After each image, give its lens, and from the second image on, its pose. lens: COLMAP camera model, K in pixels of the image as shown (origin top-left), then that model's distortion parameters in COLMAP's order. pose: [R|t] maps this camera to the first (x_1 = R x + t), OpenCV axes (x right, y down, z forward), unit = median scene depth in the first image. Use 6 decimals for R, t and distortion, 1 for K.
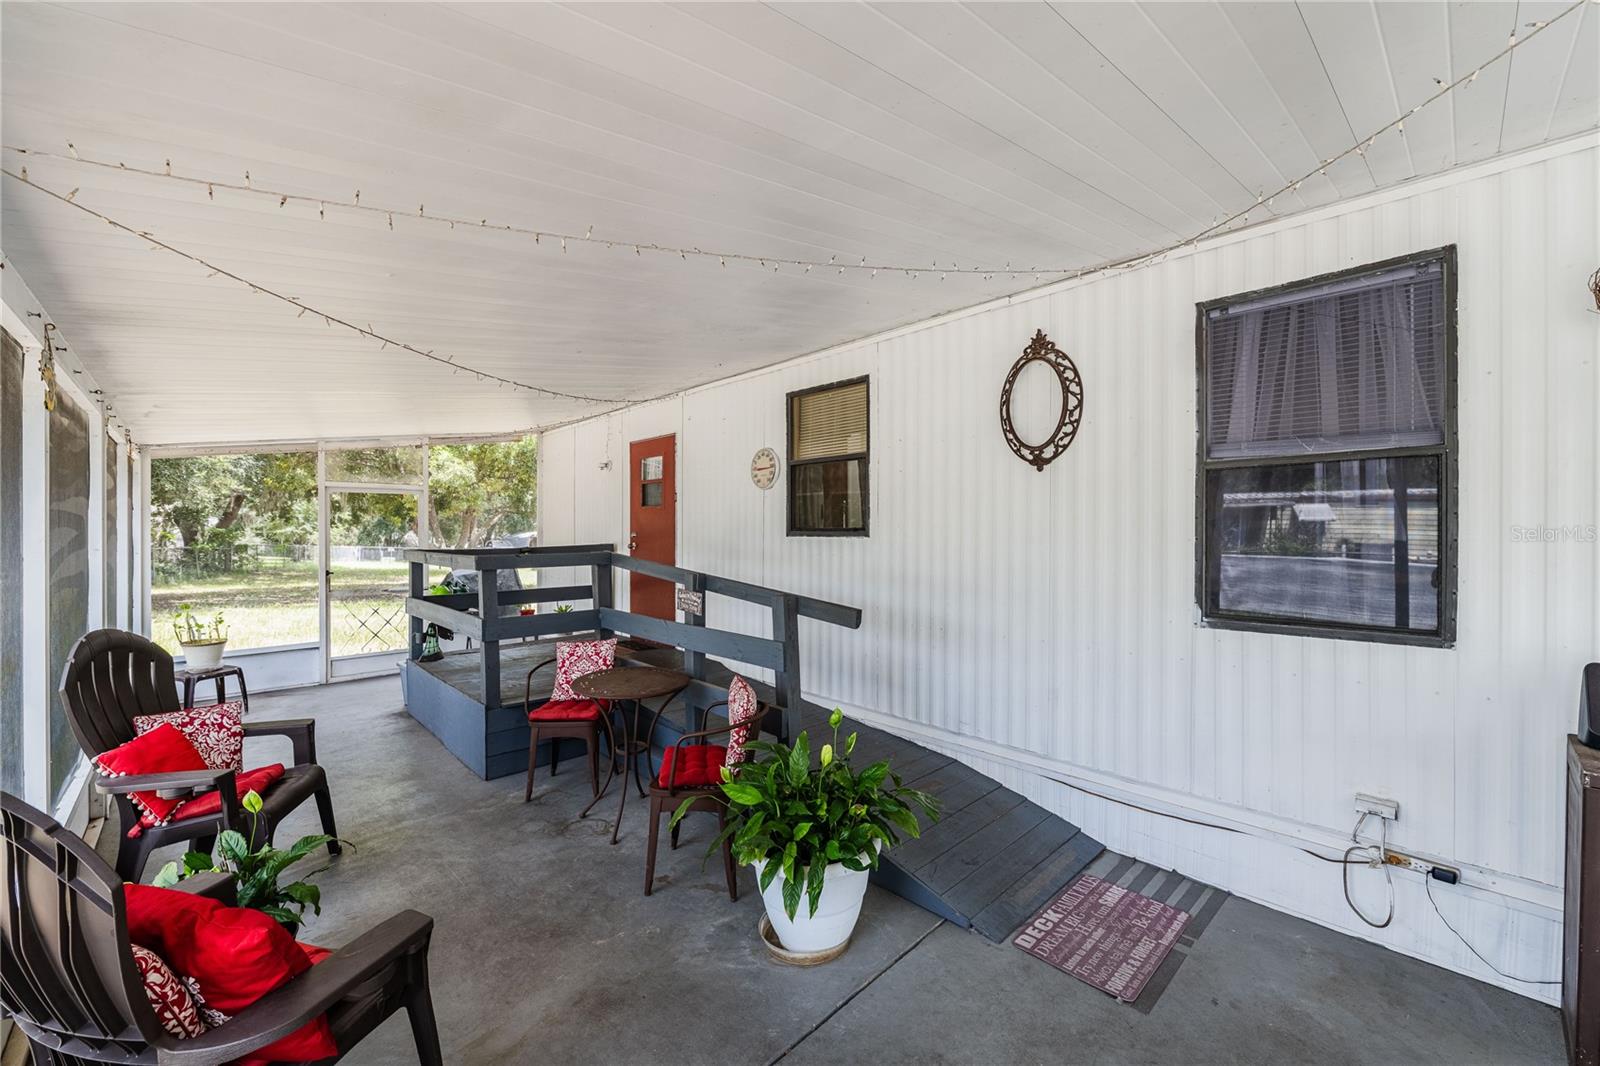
lens RADIAL K [[641.6, 0, 805.3], [0, 641.6, 537.4], [0, 0, 1]] dist [-0.008276, -0.000640]
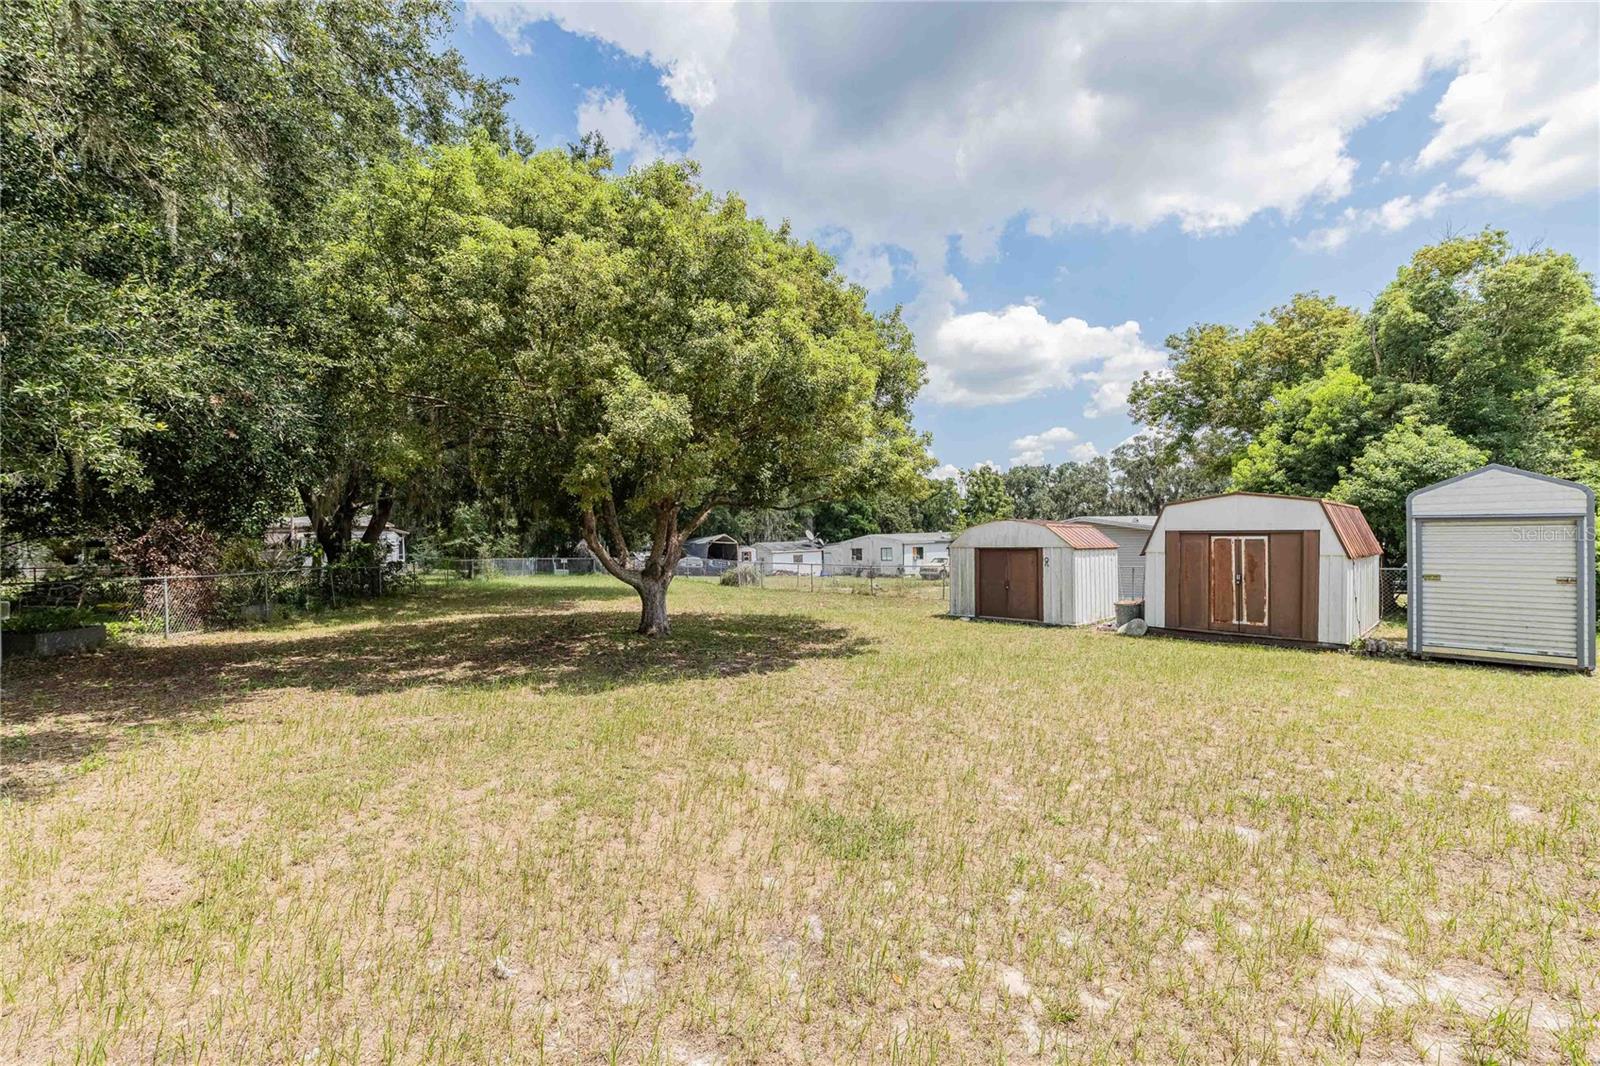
lens RADIAL K [[641.6, 0, 798.3], [0, 641.6, 537.3], [0, 0, 1]] dist [-0.008276, -0.000640]
pose [[0.972640, -0.027274, -0.230710, -0.205462], [0.027240, 0.999623, -0.003334, -0.002988], [0.230714, -0.003042, 0.973017, 0.341995]]
